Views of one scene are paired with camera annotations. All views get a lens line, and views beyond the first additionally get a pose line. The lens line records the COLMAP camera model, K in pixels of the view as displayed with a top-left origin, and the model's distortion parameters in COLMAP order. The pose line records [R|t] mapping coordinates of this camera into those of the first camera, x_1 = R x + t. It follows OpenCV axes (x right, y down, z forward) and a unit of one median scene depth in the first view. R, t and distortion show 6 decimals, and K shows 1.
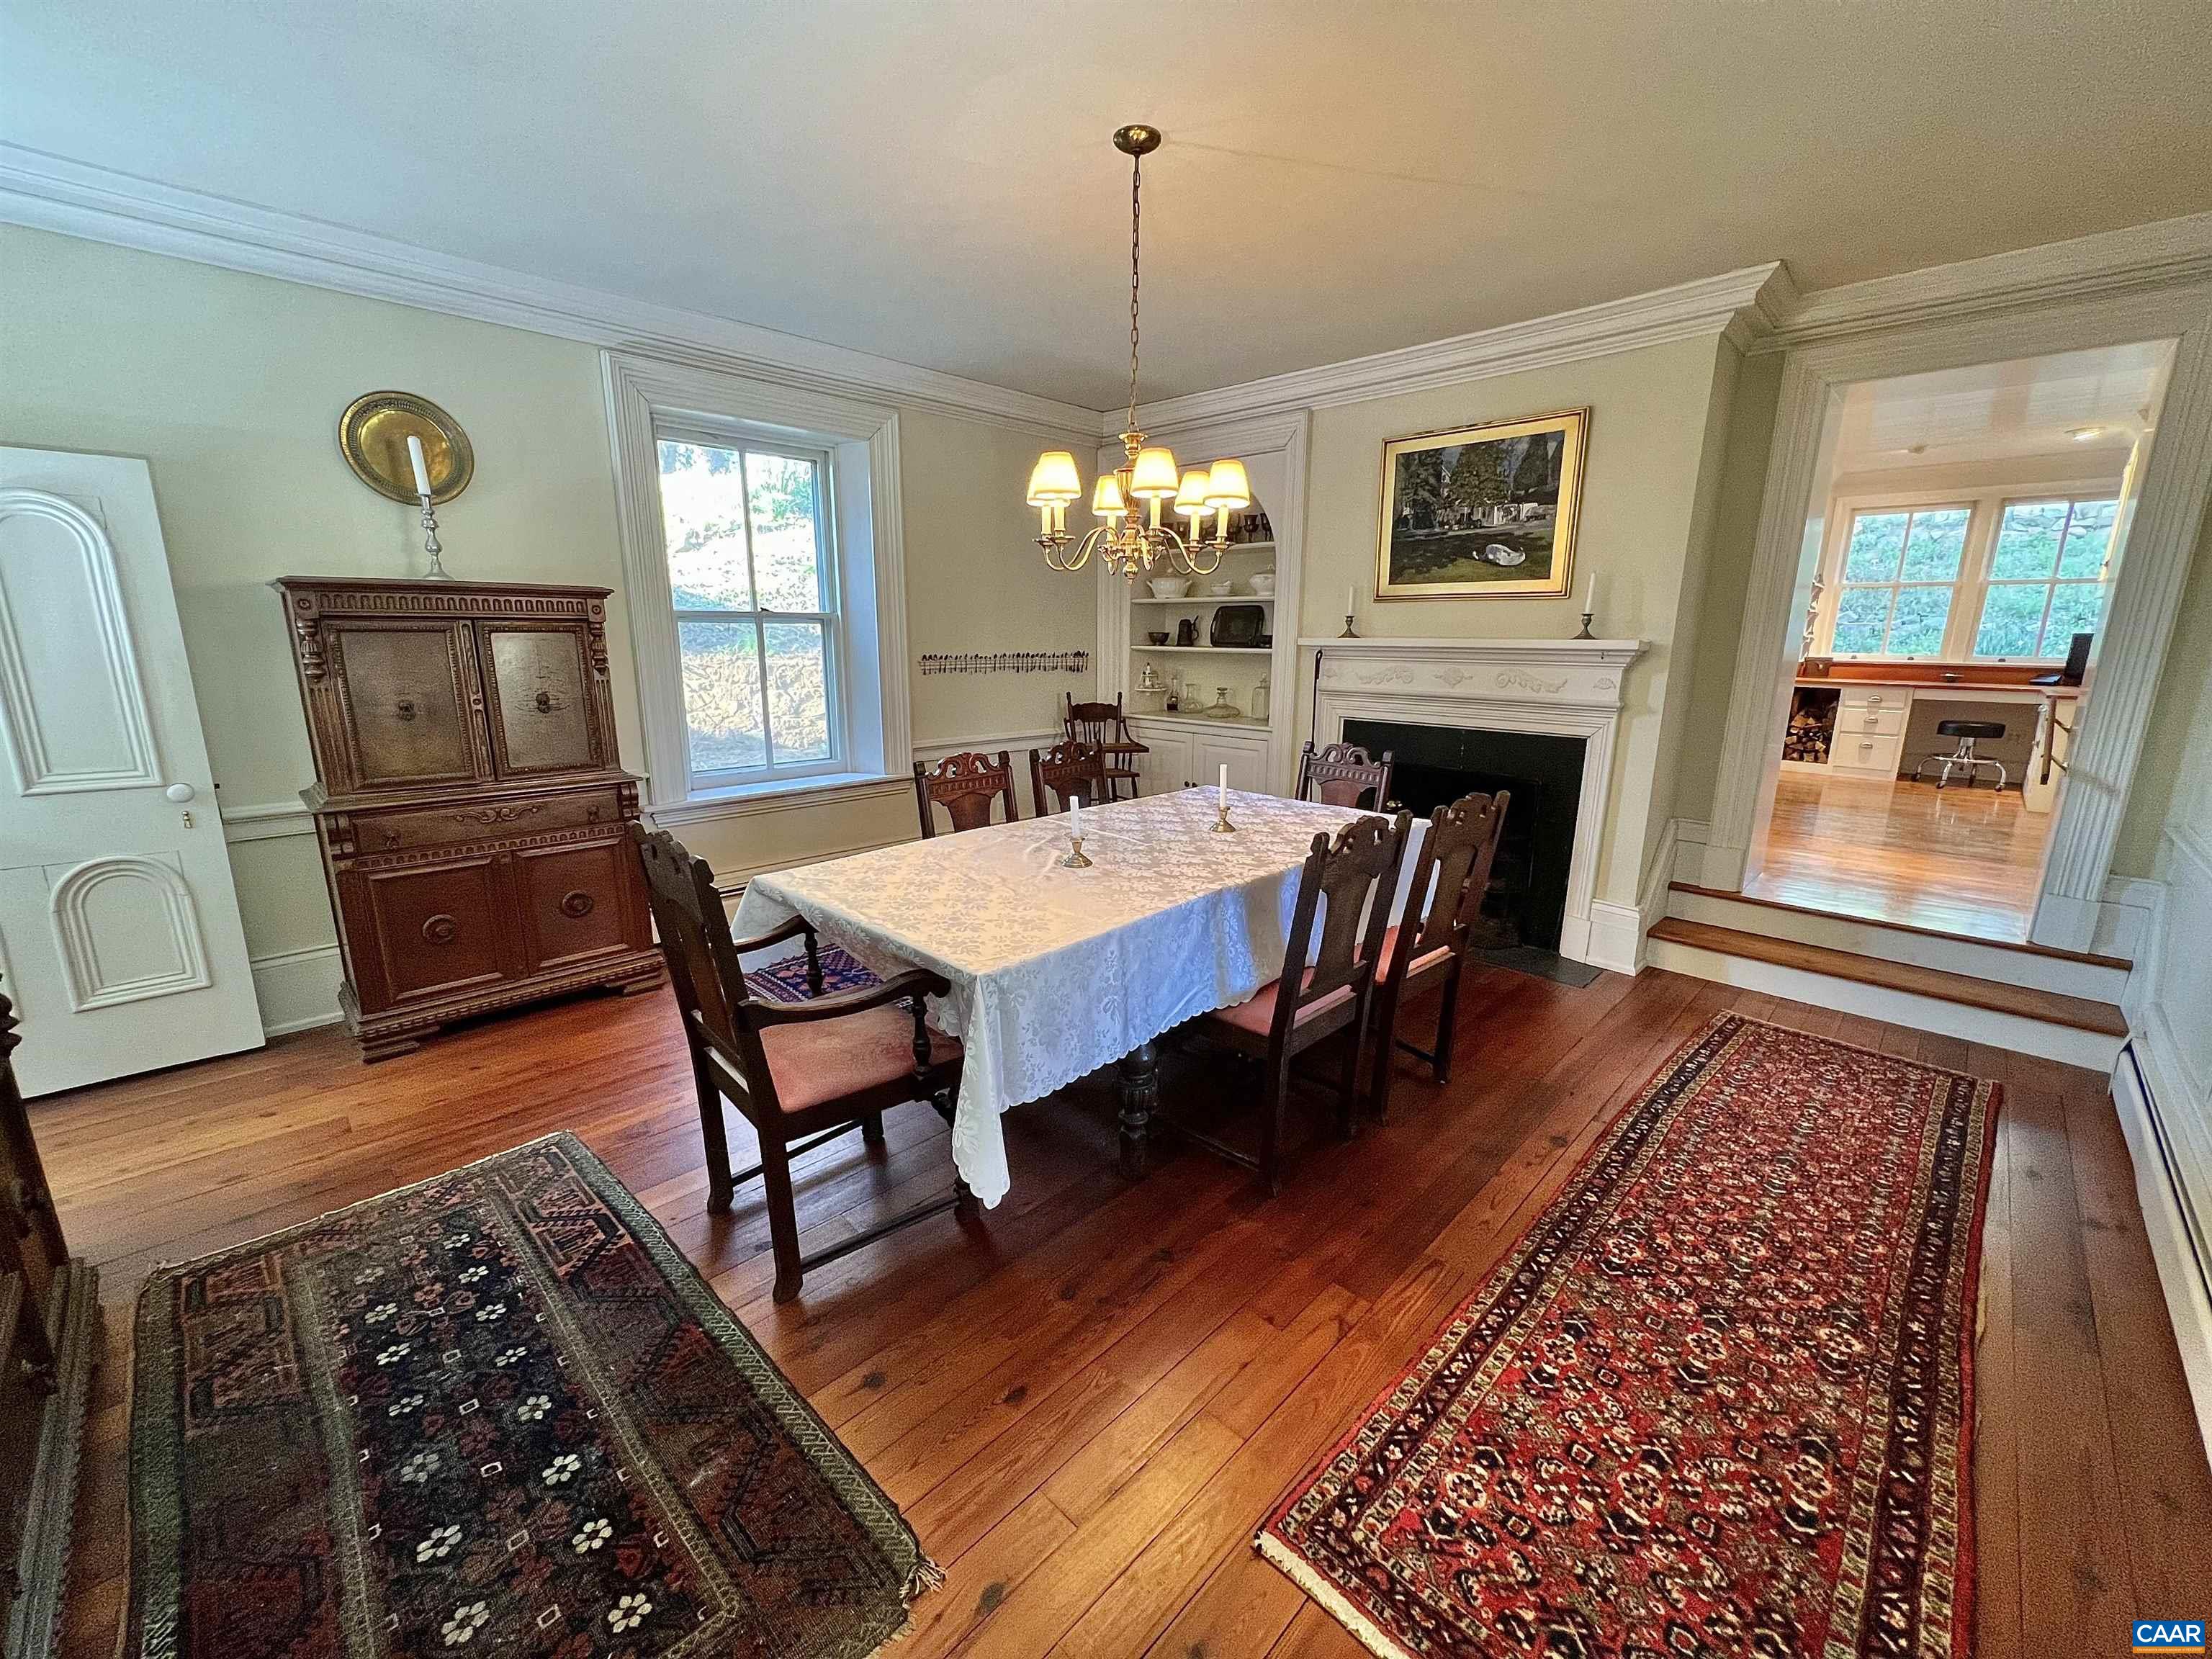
lens RADIAL K [[883.4, 0, 1115.1], [0, 883.4, 831.3], [0, 0, 1]] dist [-0.002687, 0.000350]
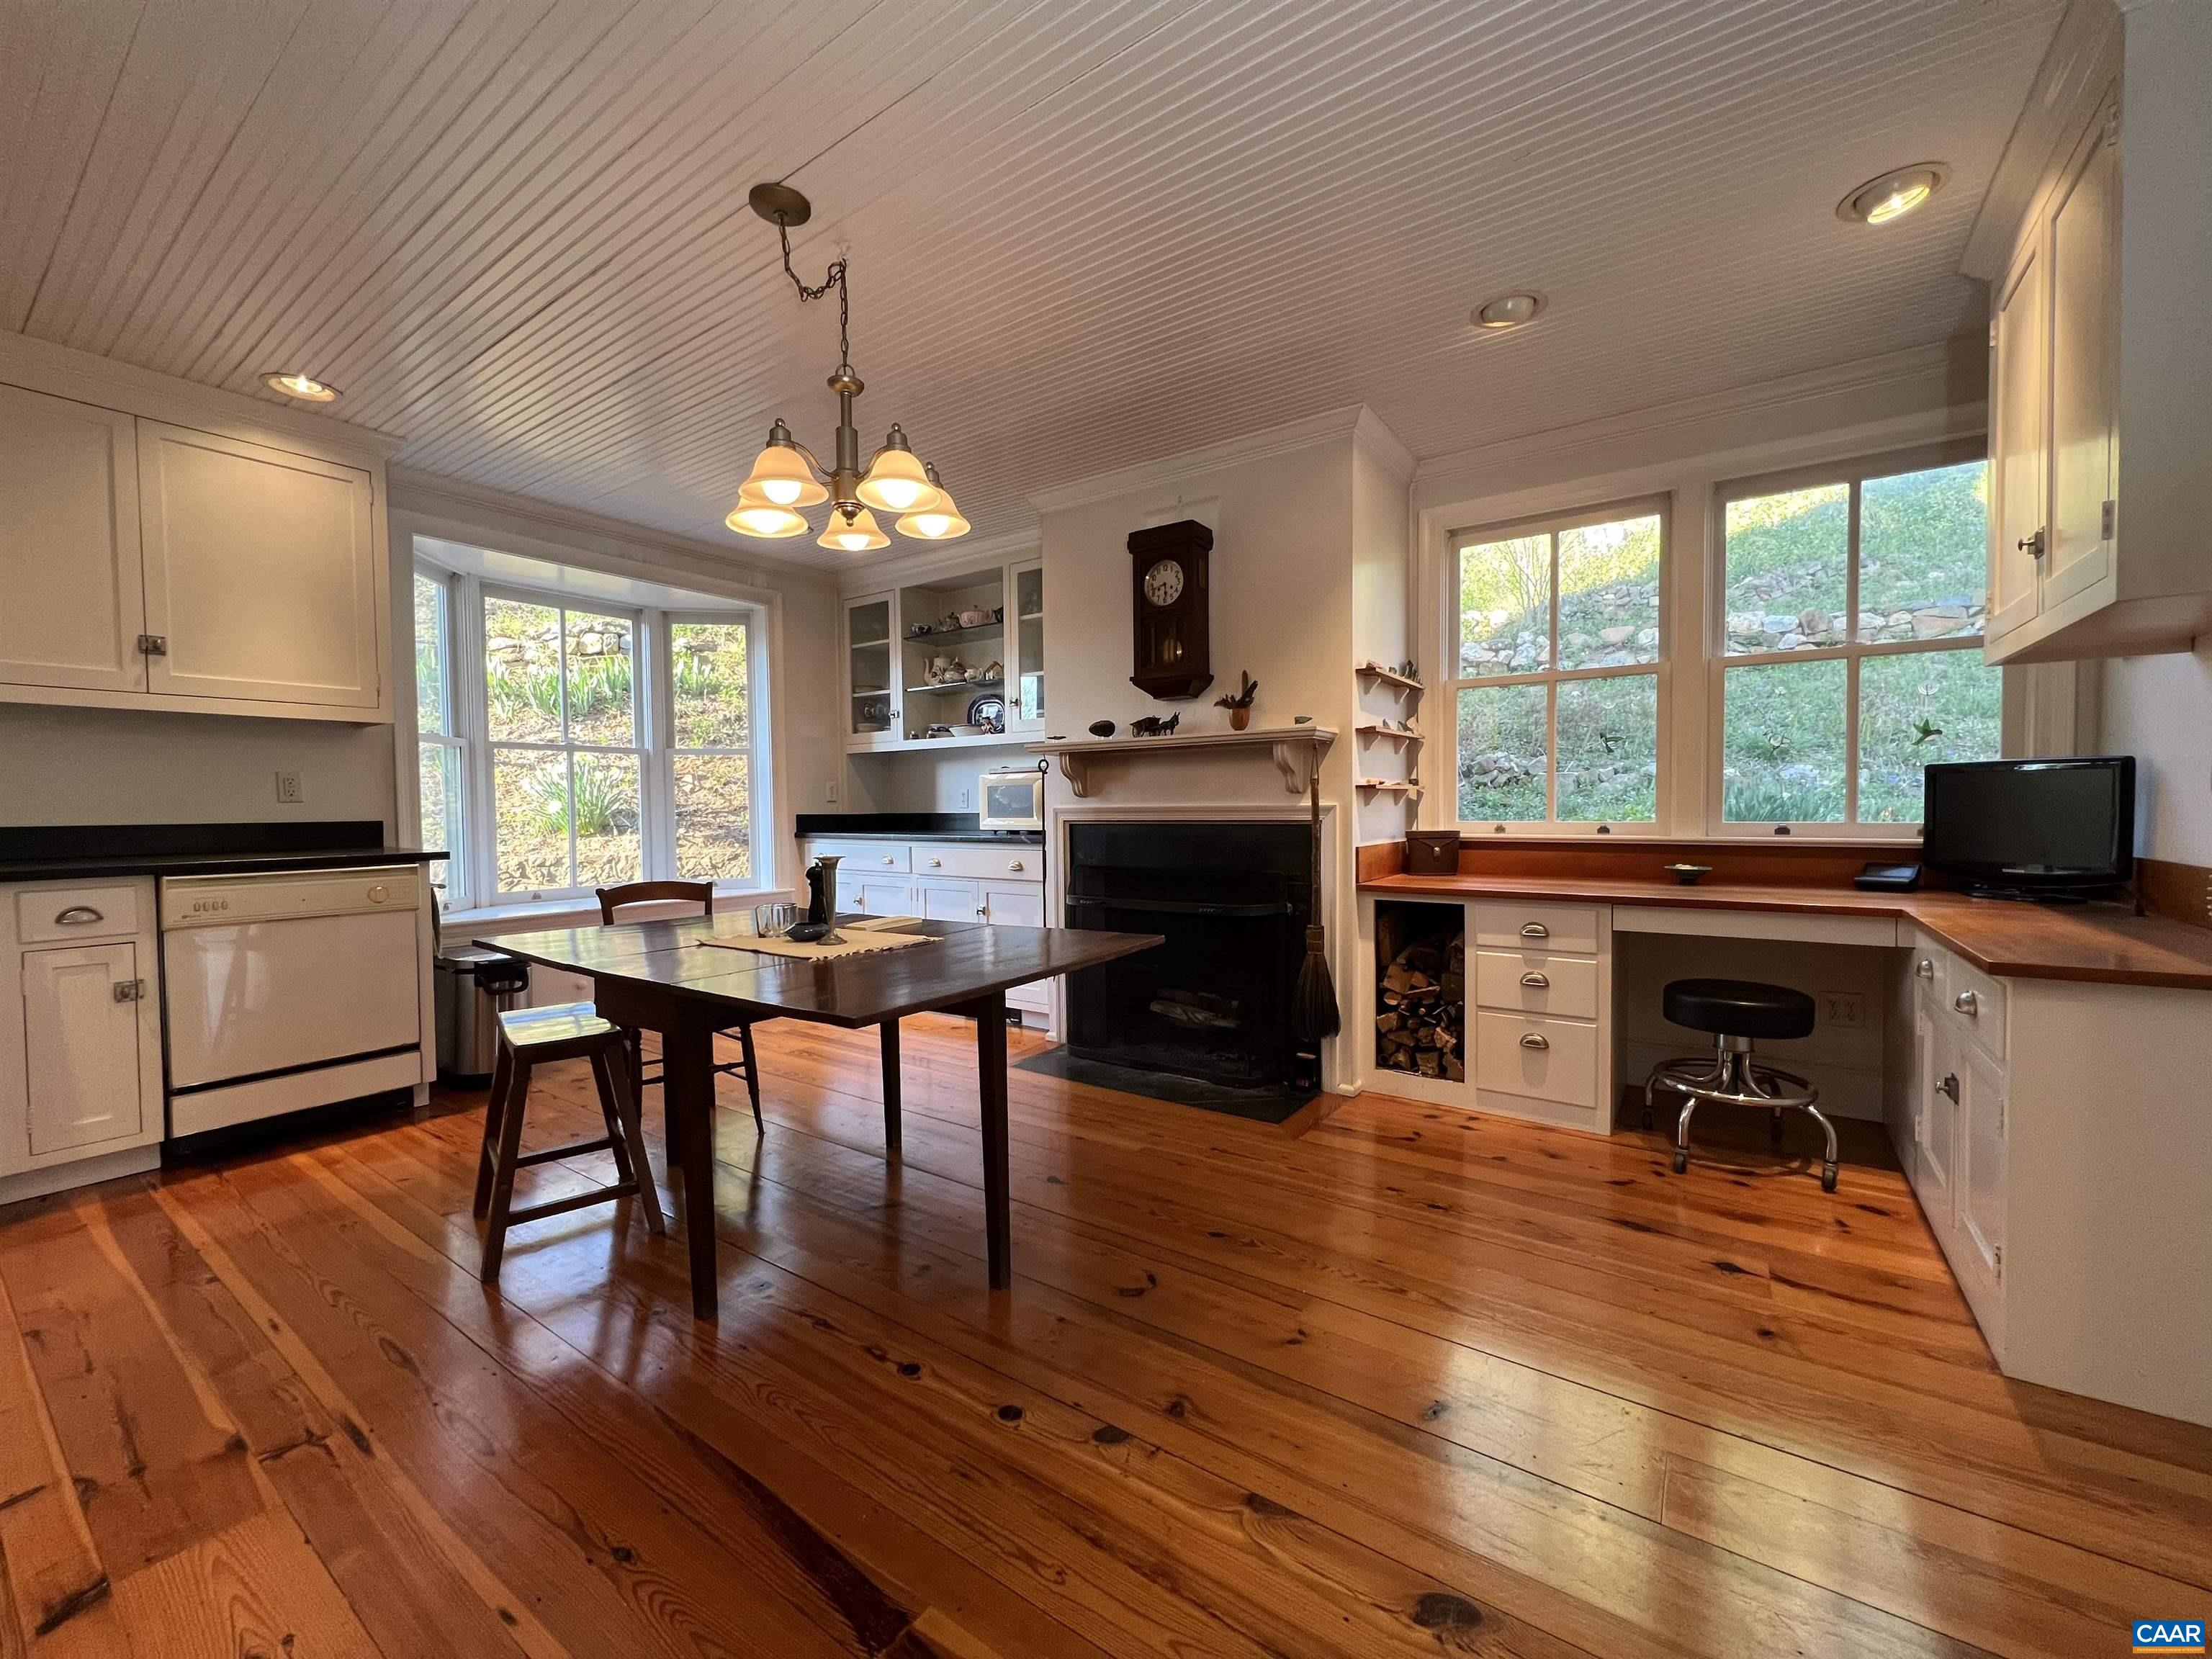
lens RADIAL K [[883.4, 0, 1111.4], [0, 883.4, 834.4], [0, 0, 1]] dist [-0.002687, 0.000350]
pose [[0.986139, -0.025016, 0.164022, 0.584839], [0.055723, 0.981085, -0.185386, -0.125218], [-0.156282, 0.191956, 0.968880, 0.606313]]
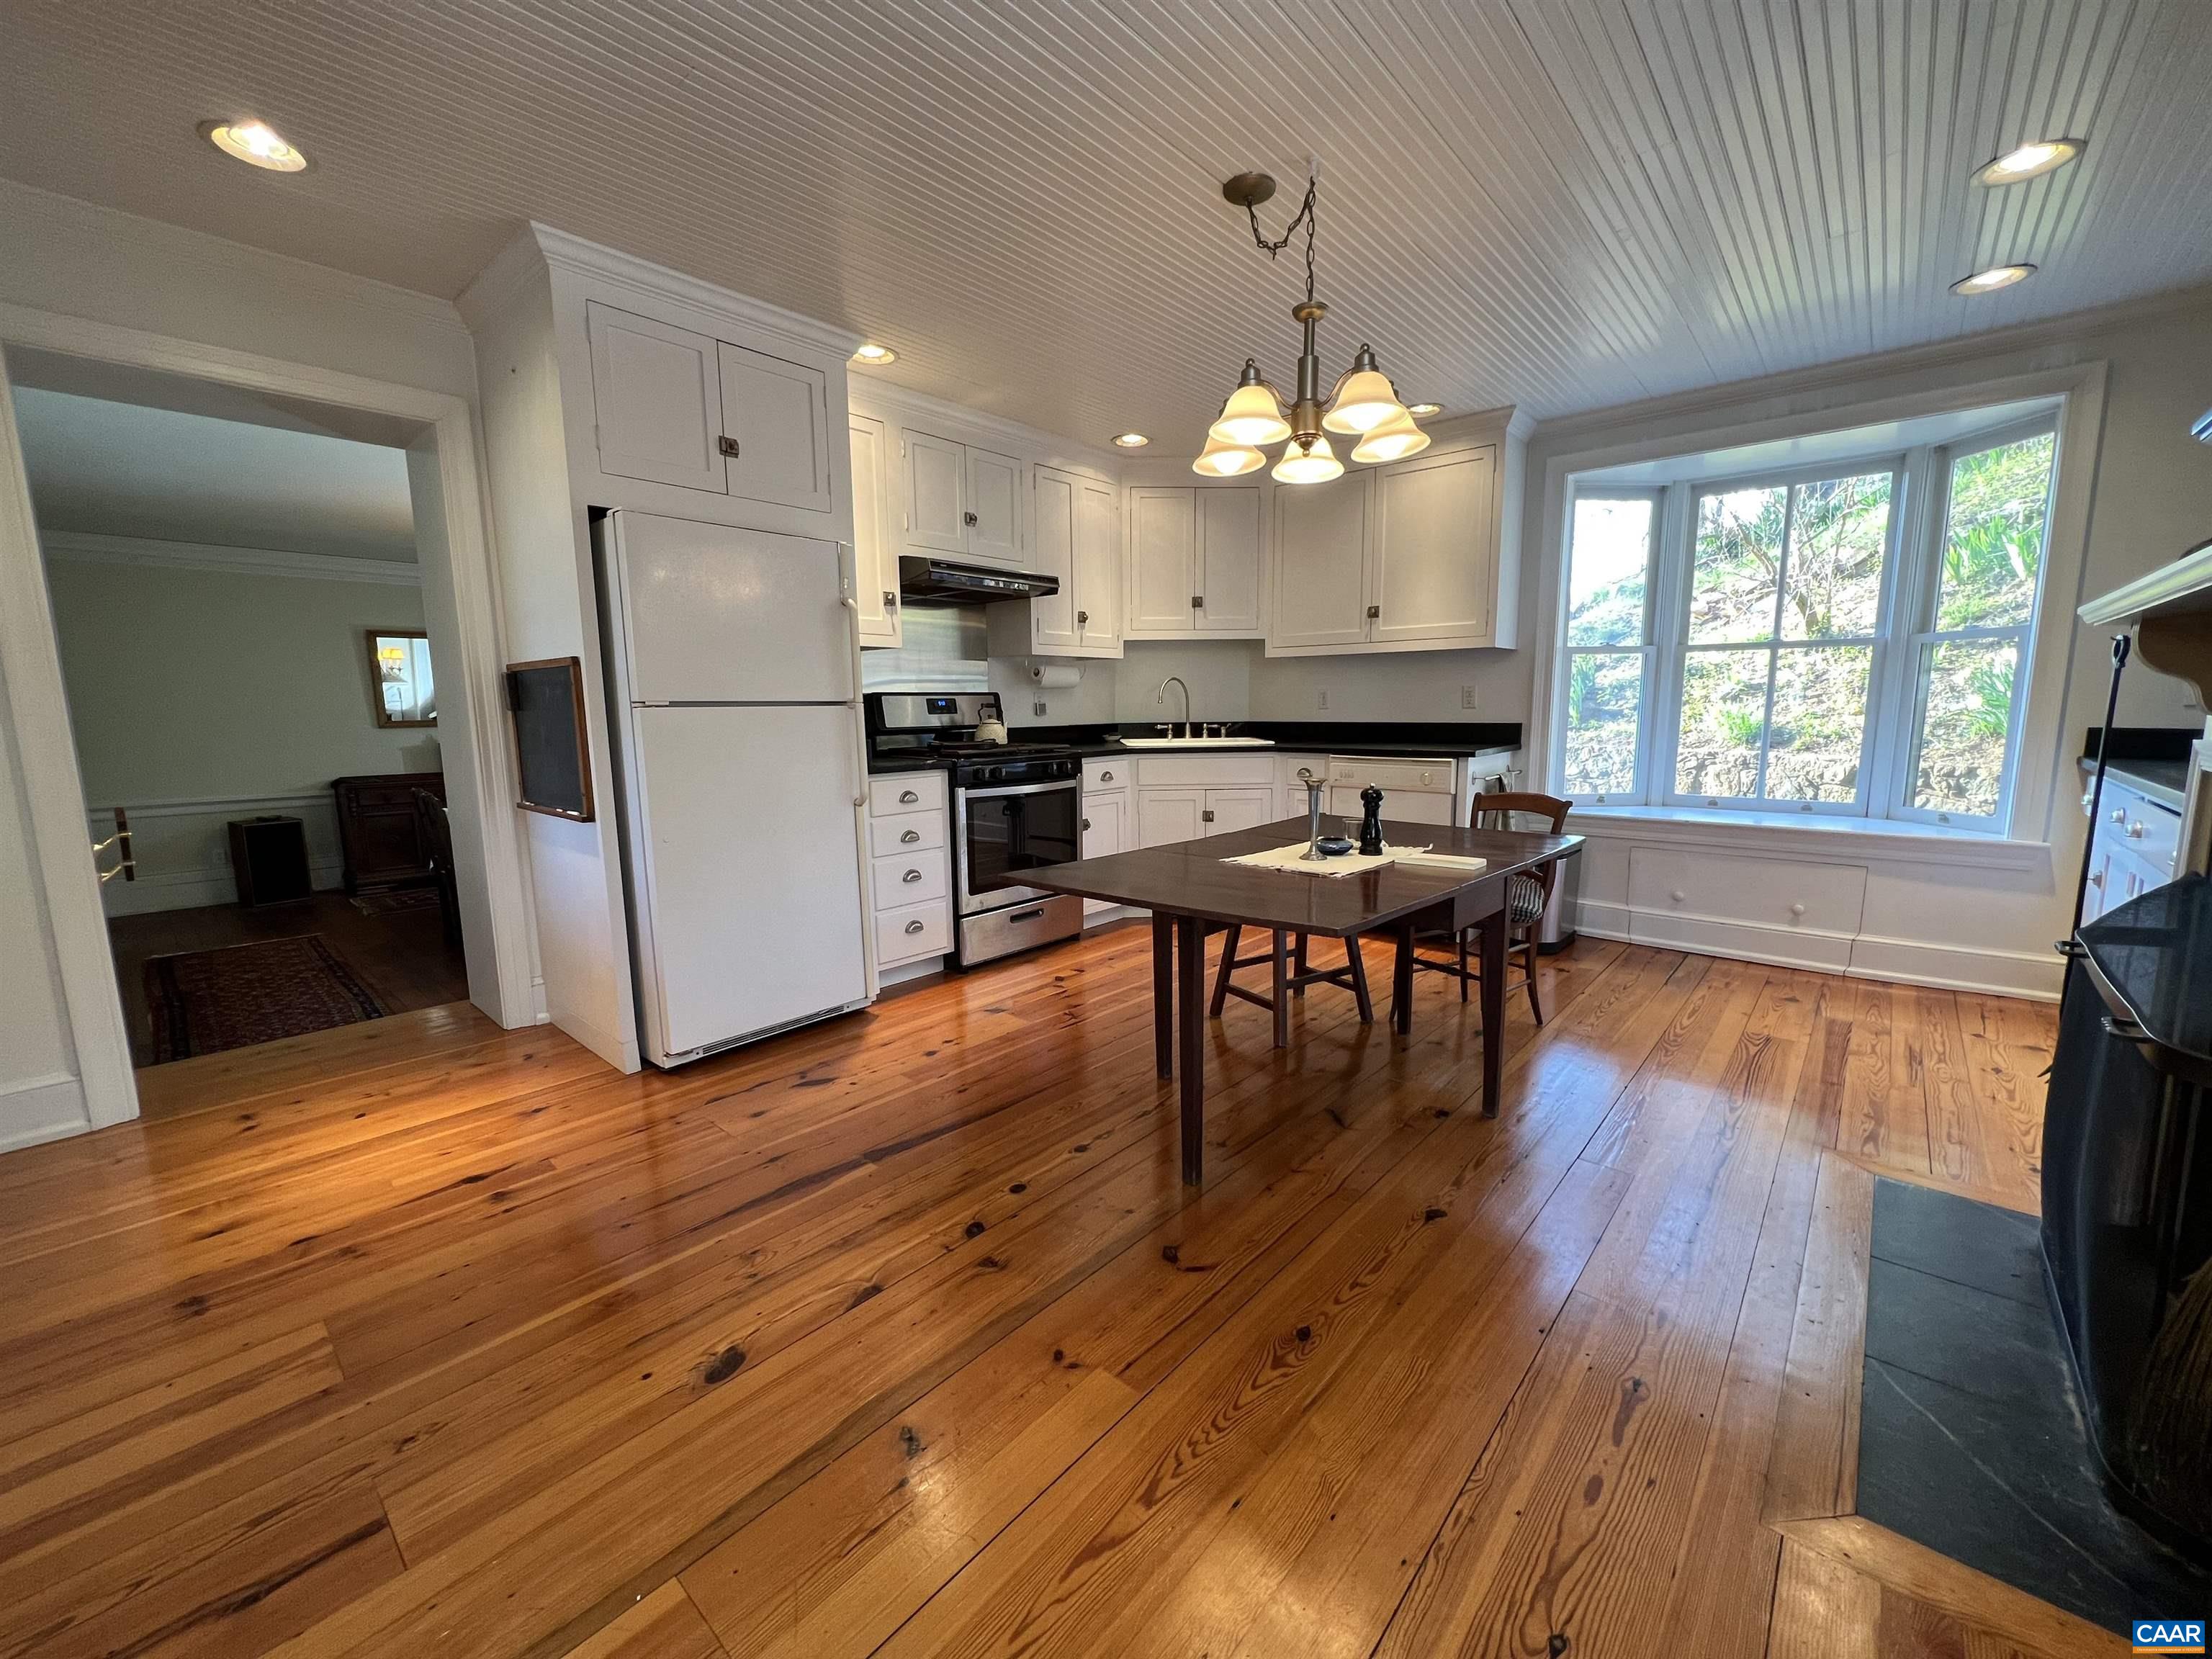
lens RADIAL K [[883.4, 0, 1109.6], [0, 883.4, 835.1], [0, 0, 1]] dist [-0.002687, 0.000350]
pose [[0.049745, 0.137047, -0.989315, 0.904992], [-0.211364, 0.969550, 0.123681, -0.192876], [0.976141, 0.202953, 0.077197, 0.857022]]
